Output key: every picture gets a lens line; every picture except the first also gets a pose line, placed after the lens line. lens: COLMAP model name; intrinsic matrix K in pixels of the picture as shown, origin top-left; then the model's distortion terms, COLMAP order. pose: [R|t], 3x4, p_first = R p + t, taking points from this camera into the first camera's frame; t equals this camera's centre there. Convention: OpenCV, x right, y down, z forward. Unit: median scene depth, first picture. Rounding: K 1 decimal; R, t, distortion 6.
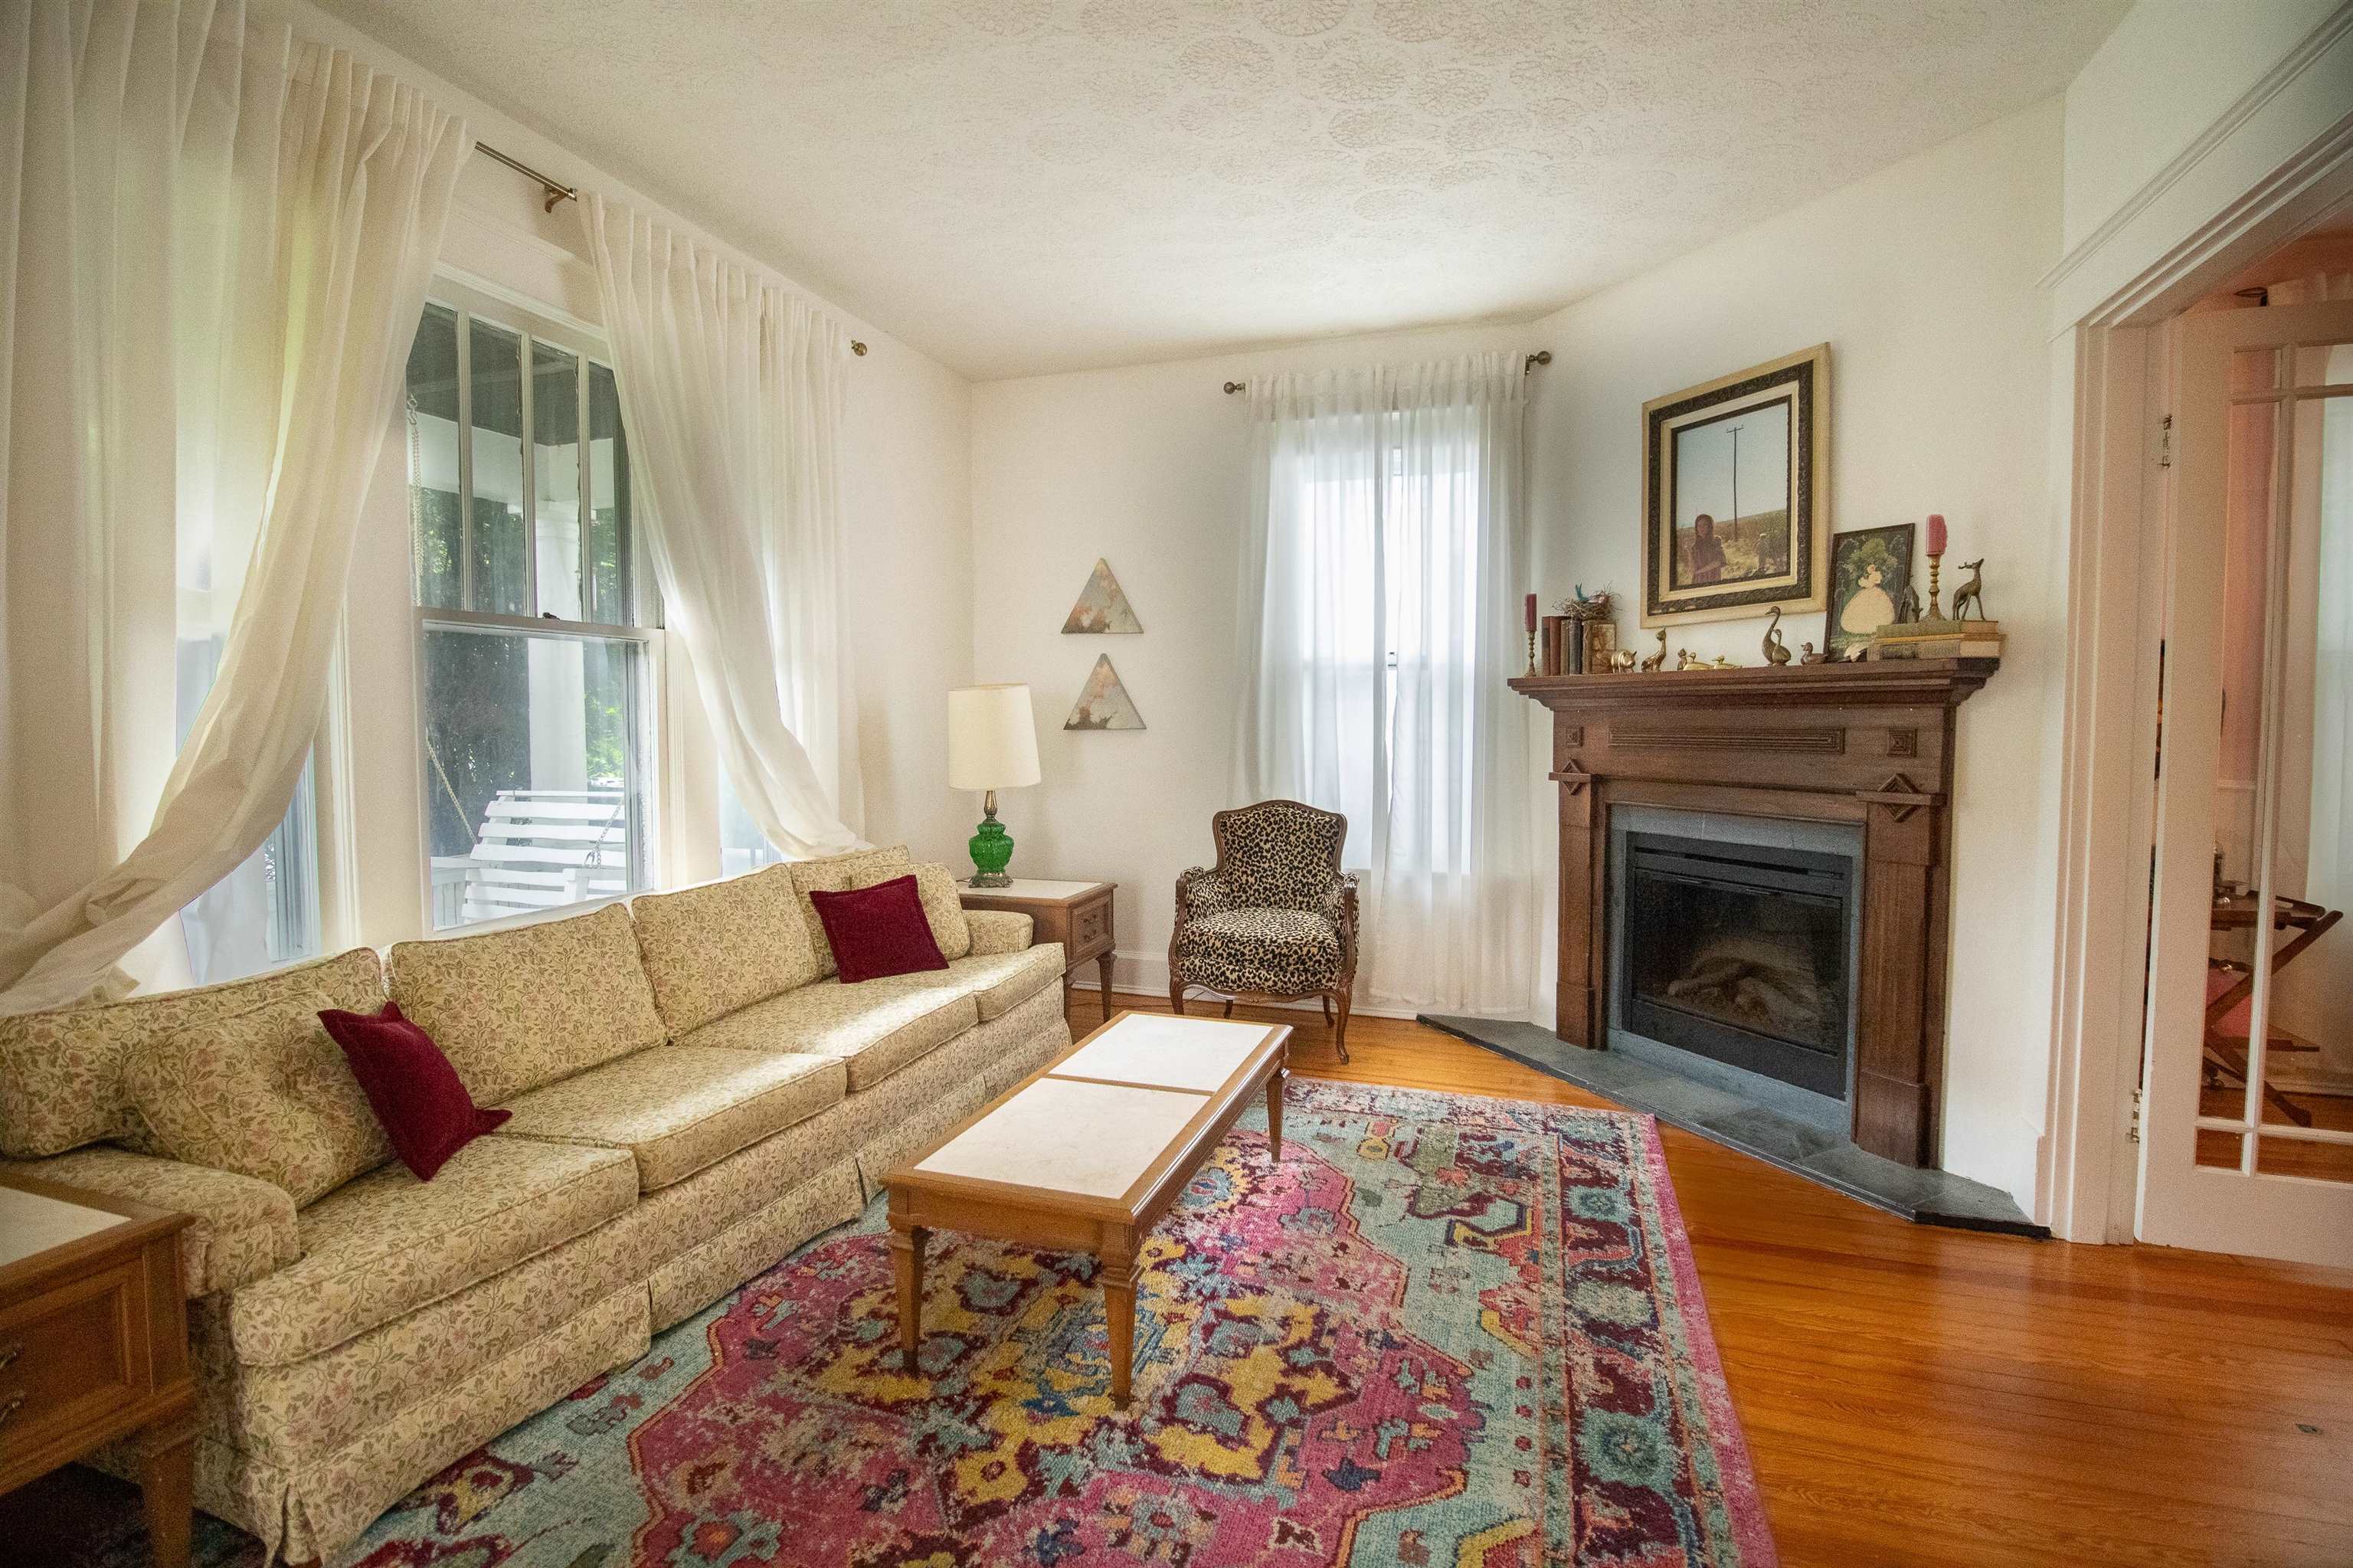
lens RADIAL K [[1110.2, 0, 1177.2], [0, 1110.2, 765.3], [0, 0, 1]] dist [-0.003759, -0.011869]
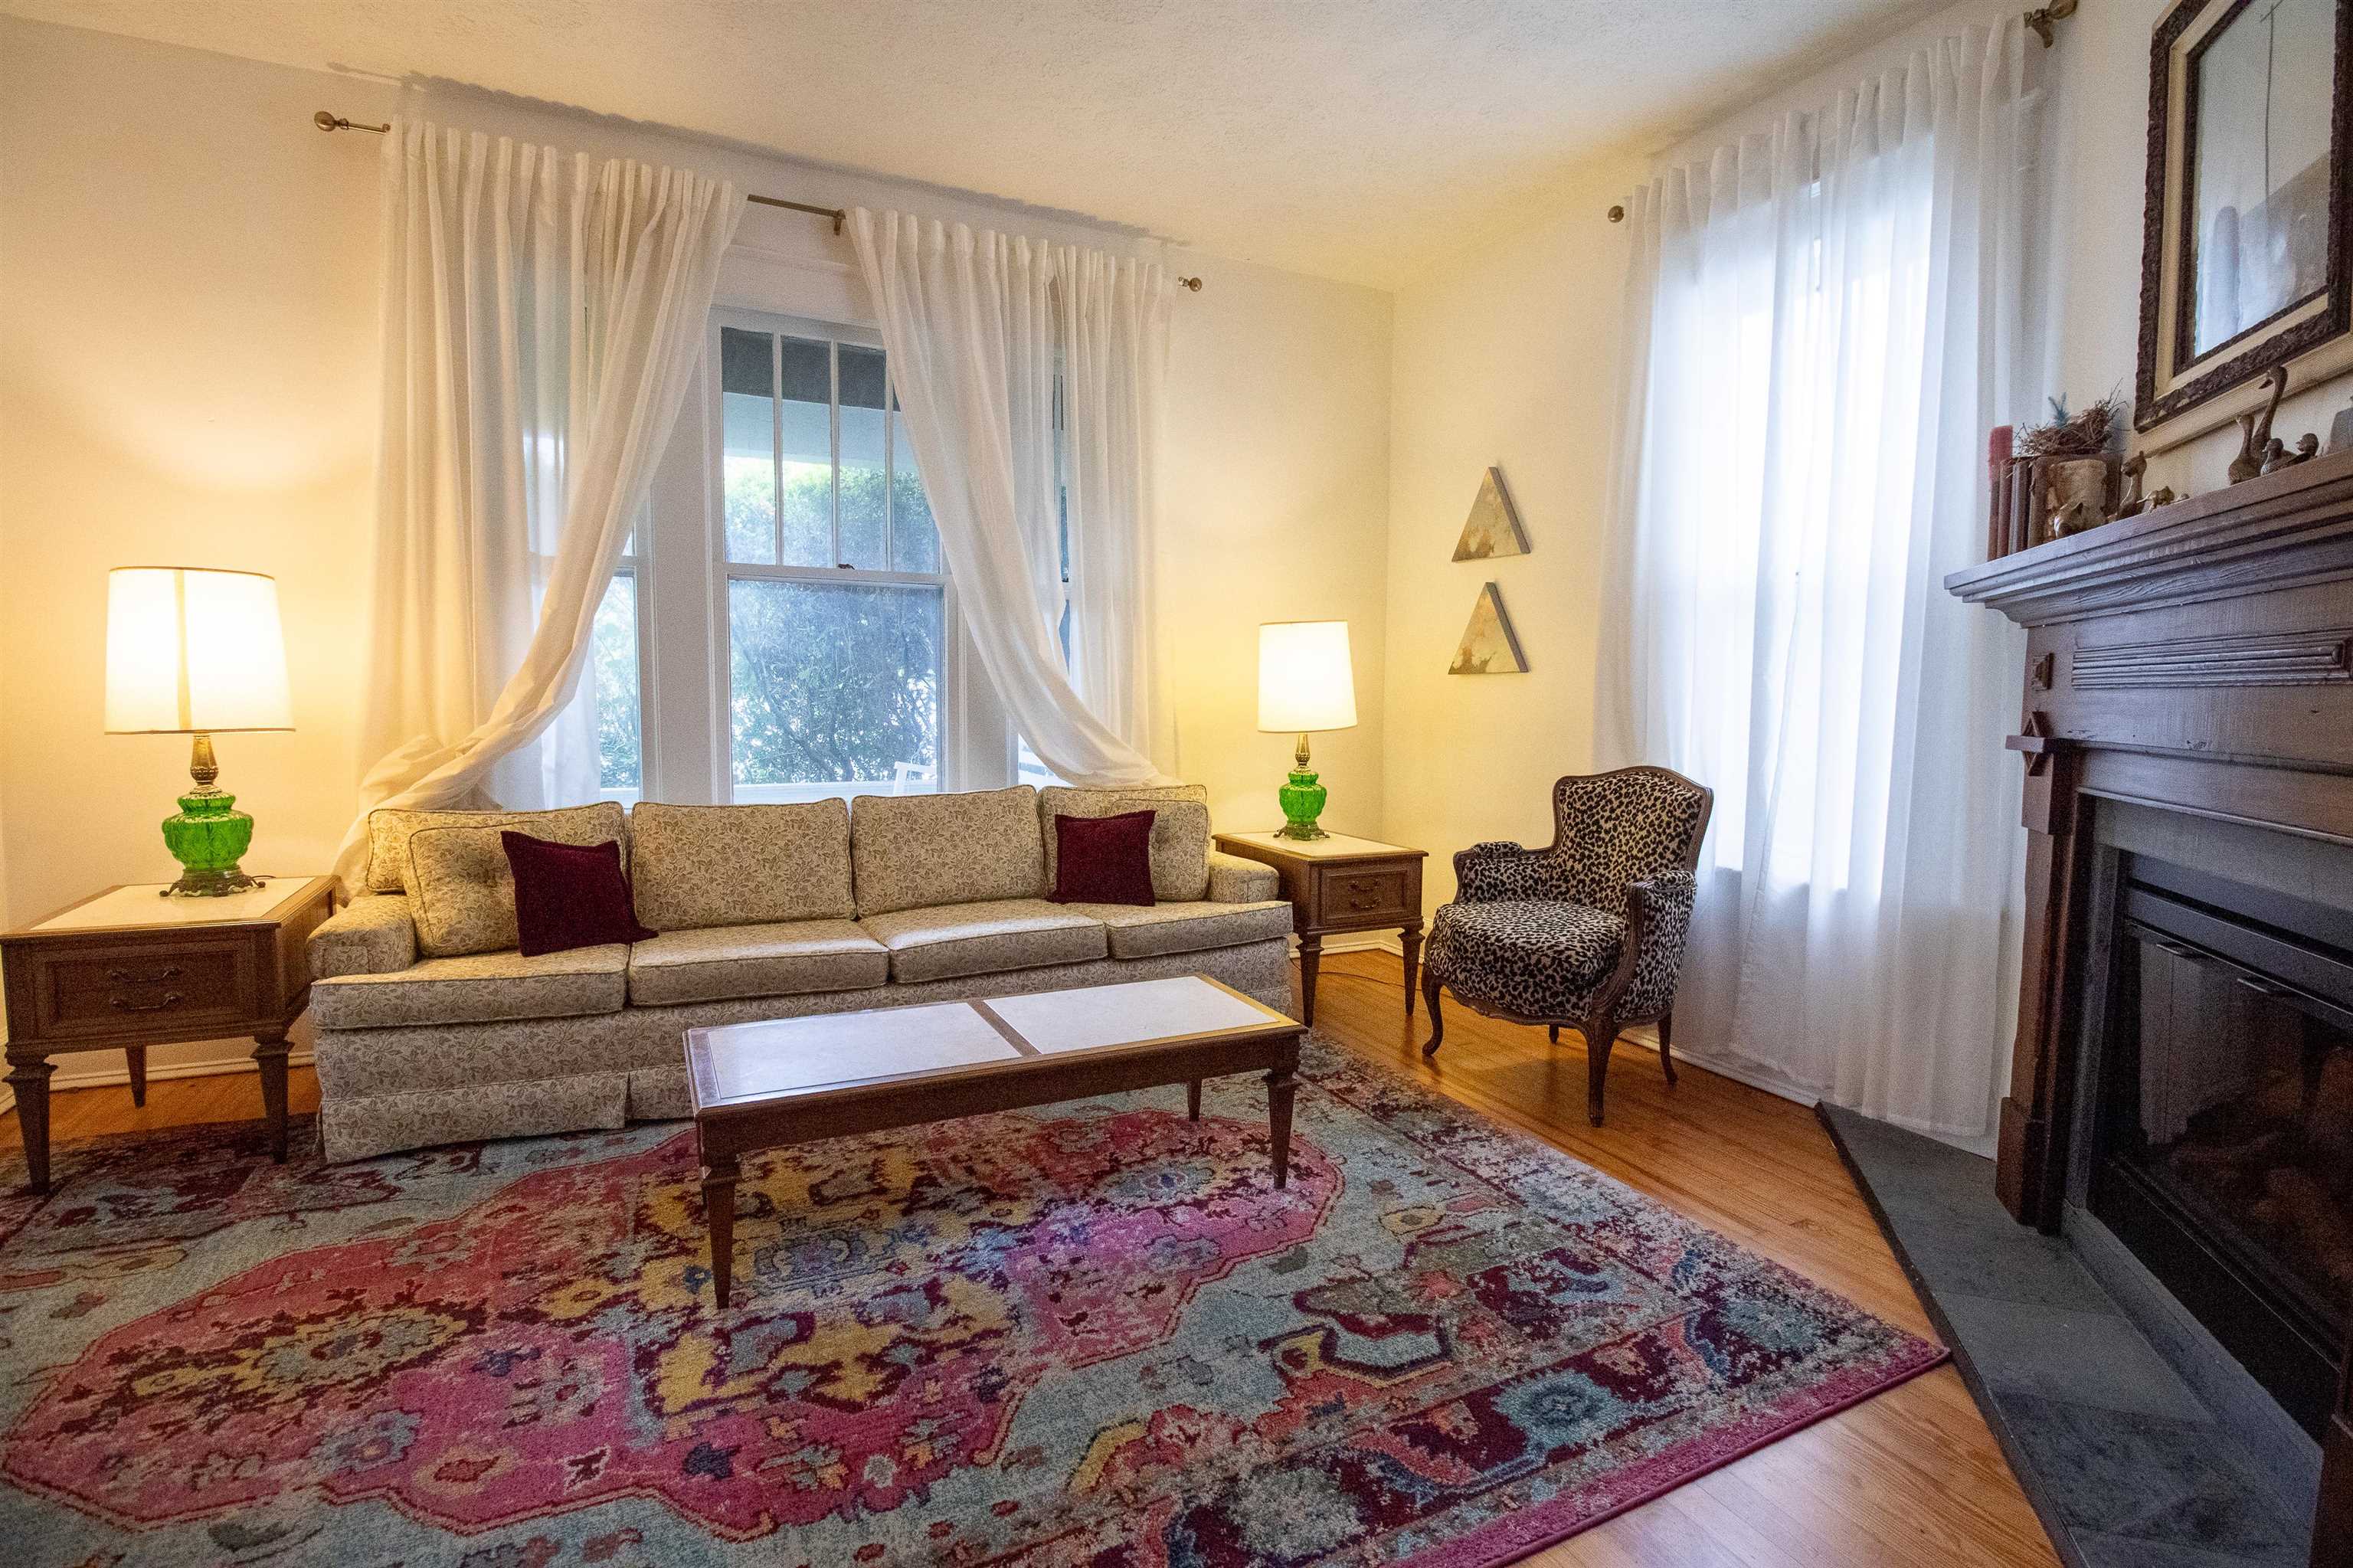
lens RADIAL K [[1110.2, 0, 1170.7], [0, 1110.2, 784.5], [0, 0, 1]] dist [-0.003759, -0.011869]
pose [[0.698045, 0.068943, -0.712728, 0.598257], [-0.042727, 0.997591, 0.054651, 0.025028], [0.714778, -0.007696, 0.699309, 0.389734]]
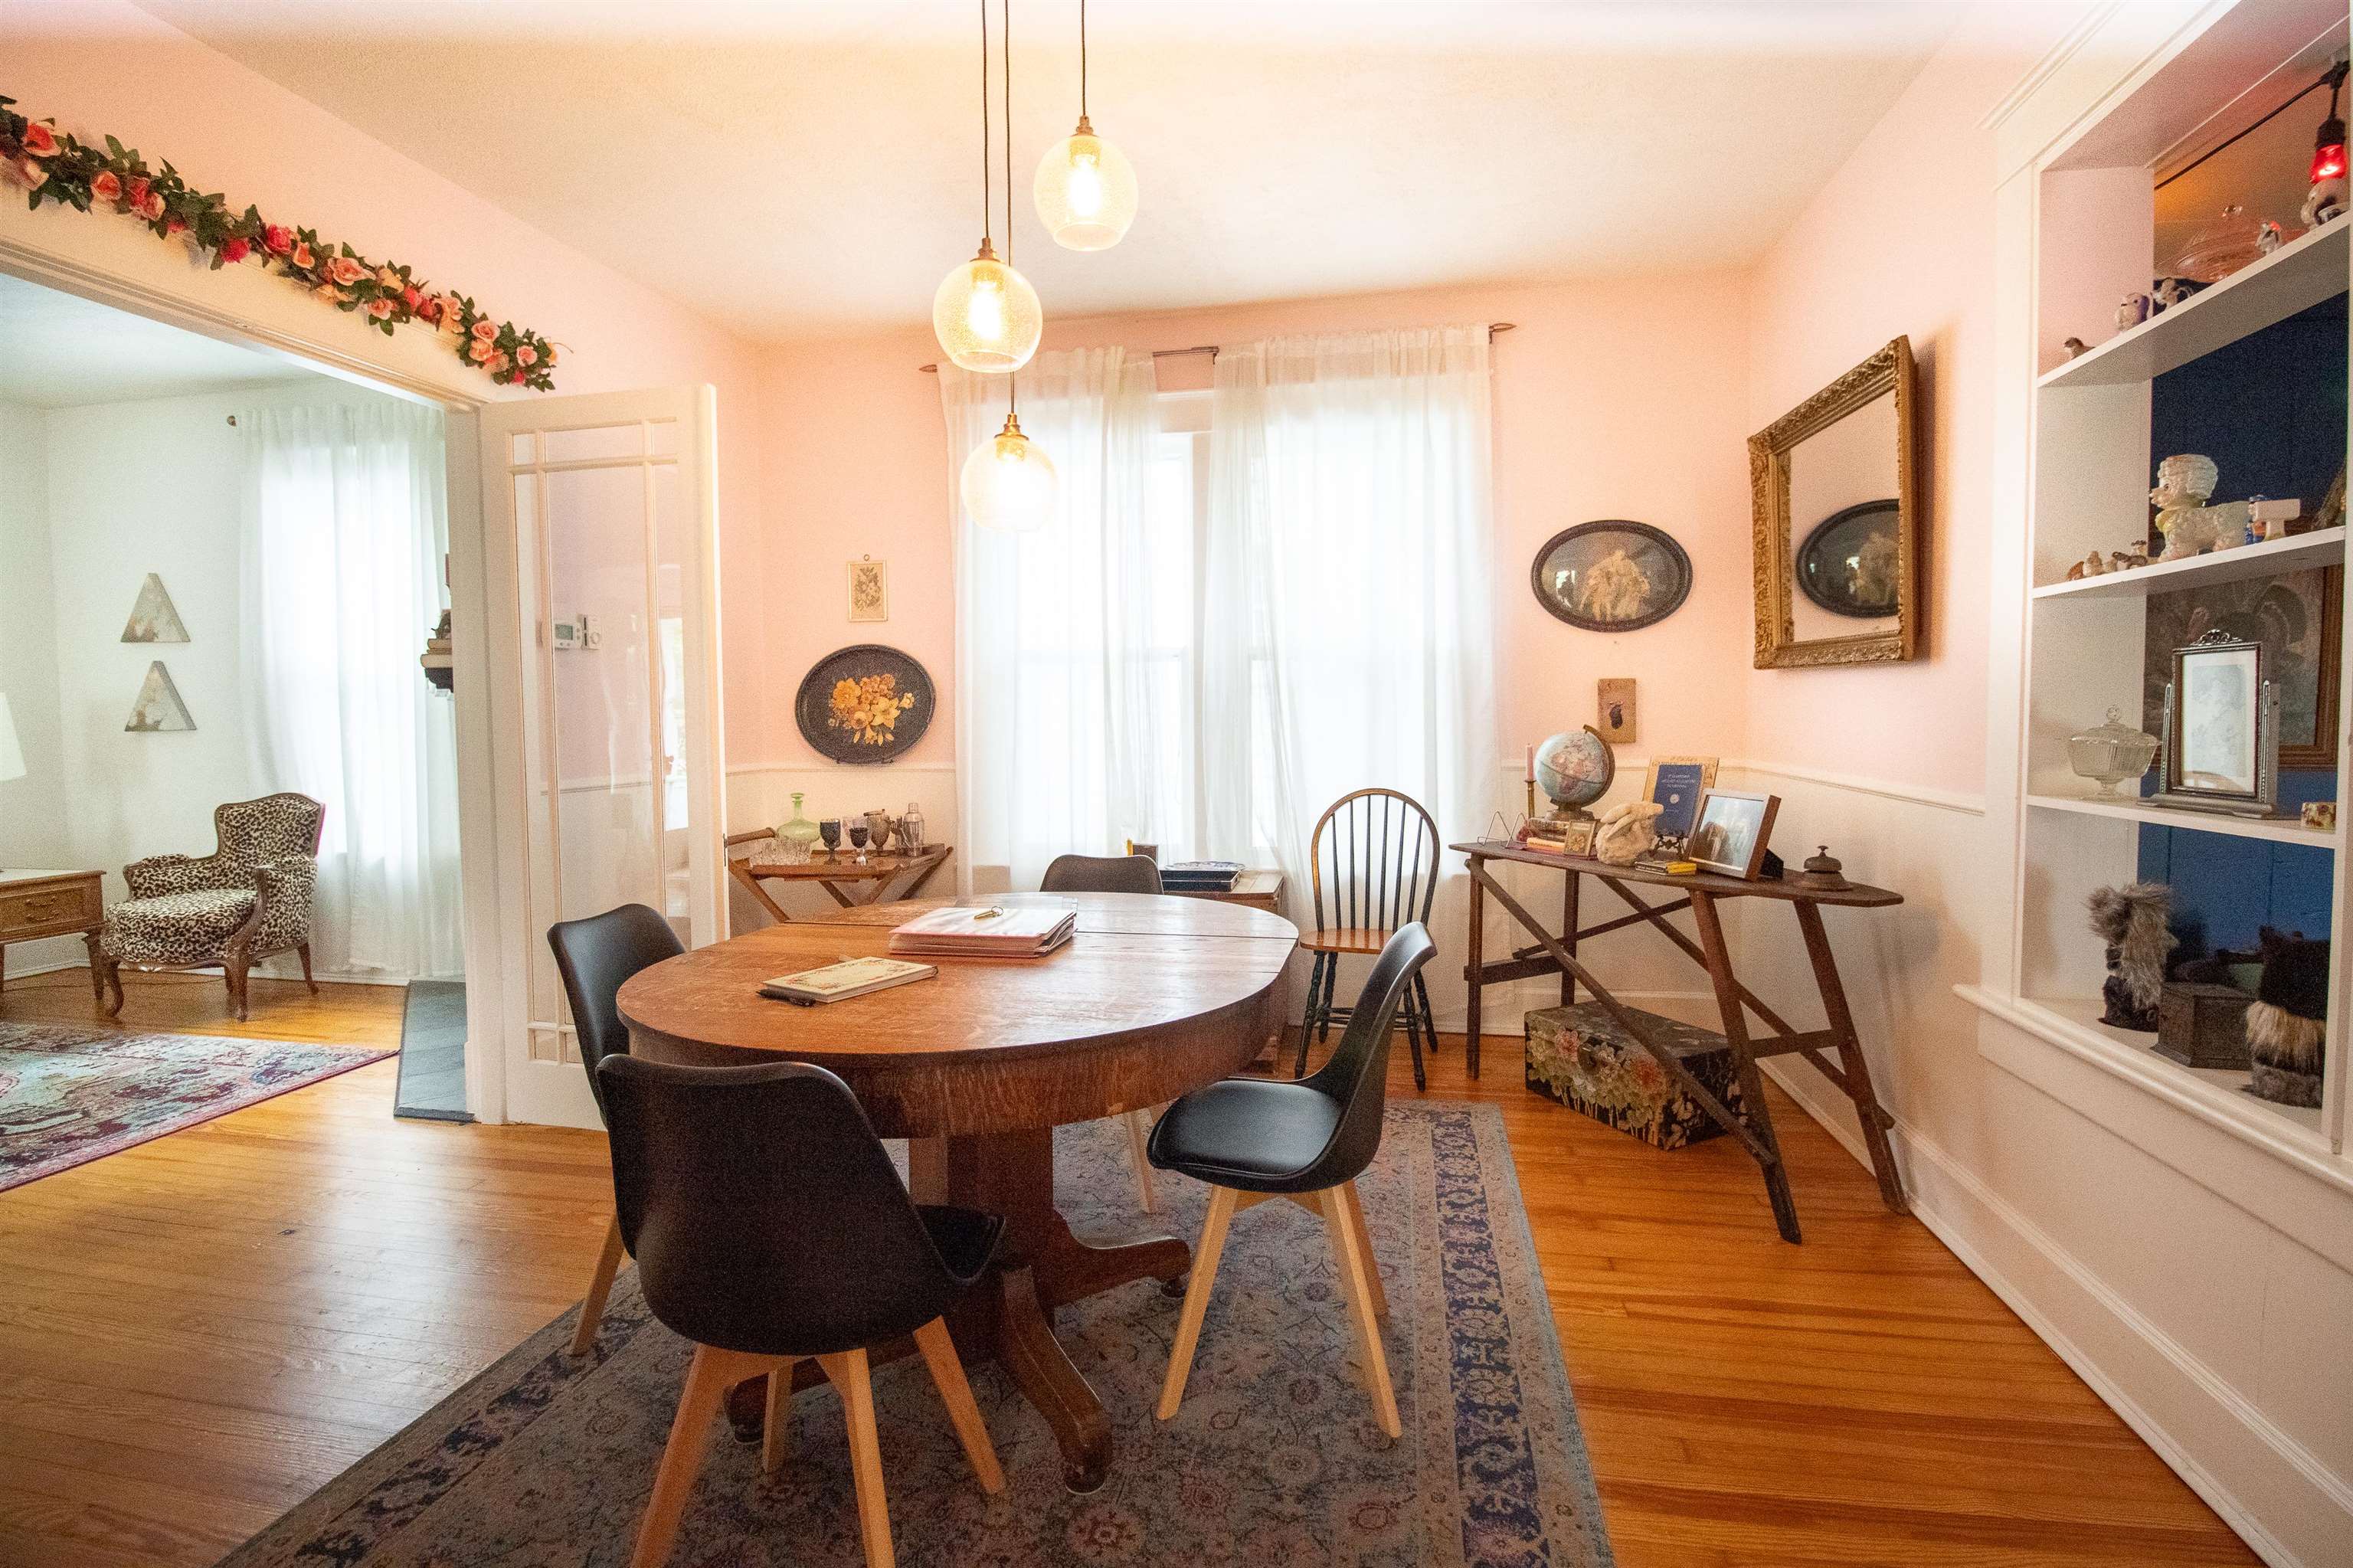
lens RADIAL K [[1110.2, 0, 1180.4], [0, 1110.2, 790.7], [0, 0, 1]] dist [-0.003759, -0.011869]
pose [[0.990027, -0.010647, 0.140473, 1.239482], [0.008602, 0.999848, 0.015157, 0.029497], [-0.140613, -0.013798, 0.989968, -0.323608]]
